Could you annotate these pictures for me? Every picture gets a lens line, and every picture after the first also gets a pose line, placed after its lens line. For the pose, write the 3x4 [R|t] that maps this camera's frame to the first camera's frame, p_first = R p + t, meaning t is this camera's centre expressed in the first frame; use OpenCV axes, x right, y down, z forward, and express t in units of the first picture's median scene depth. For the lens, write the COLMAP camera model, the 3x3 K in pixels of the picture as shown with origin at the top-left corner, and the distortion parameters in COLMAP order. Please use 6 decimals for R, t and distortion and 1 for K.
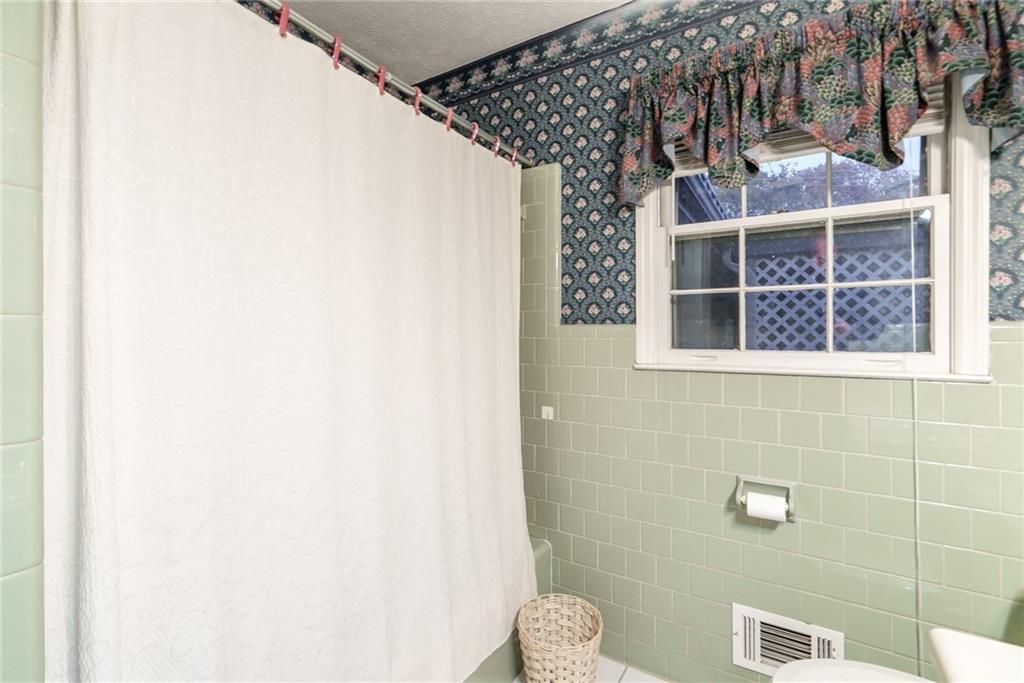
lens RADIAL K [[475.0, 0, 512.2], [0, 475.0, 332.9], [0, 0, 1]] dist [-0.003865, 0.000540]
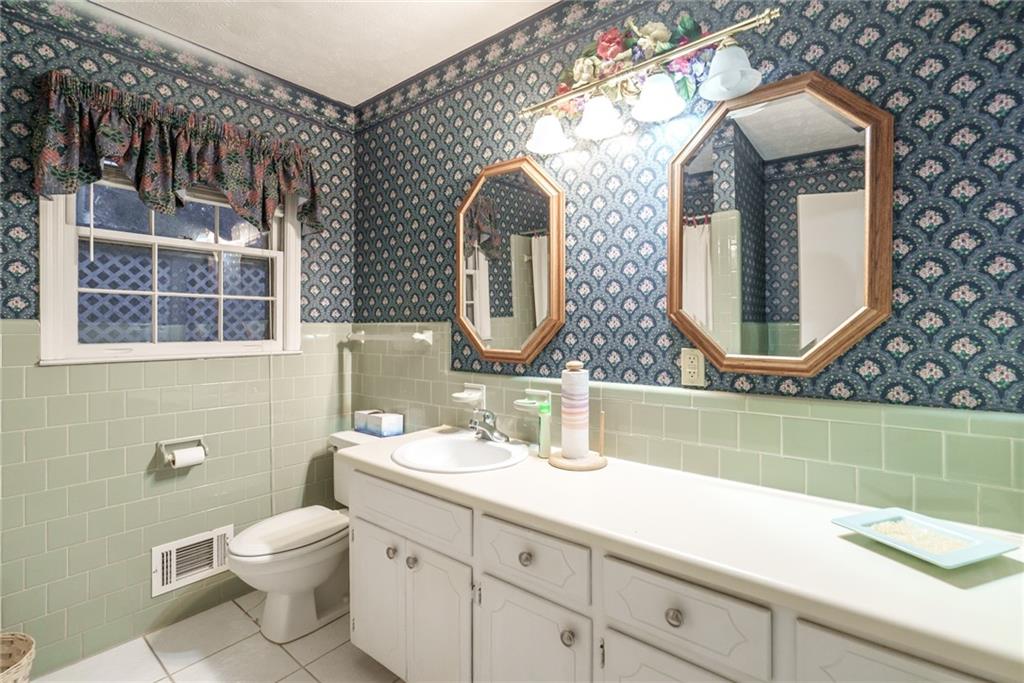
lens RADIAL K [[475.0, 0, 511.4], [0, 475.0, 333.2], [0, 0, 1]] dist [-0.003865, 0.000540]
pose [[0.117636, -0.010404, 0.993002, -0.691980], [-0.002459, 0.999939, 0.010768, -0.003626], [-0.993054, -0.003708, 0.117603, -0.073678]]
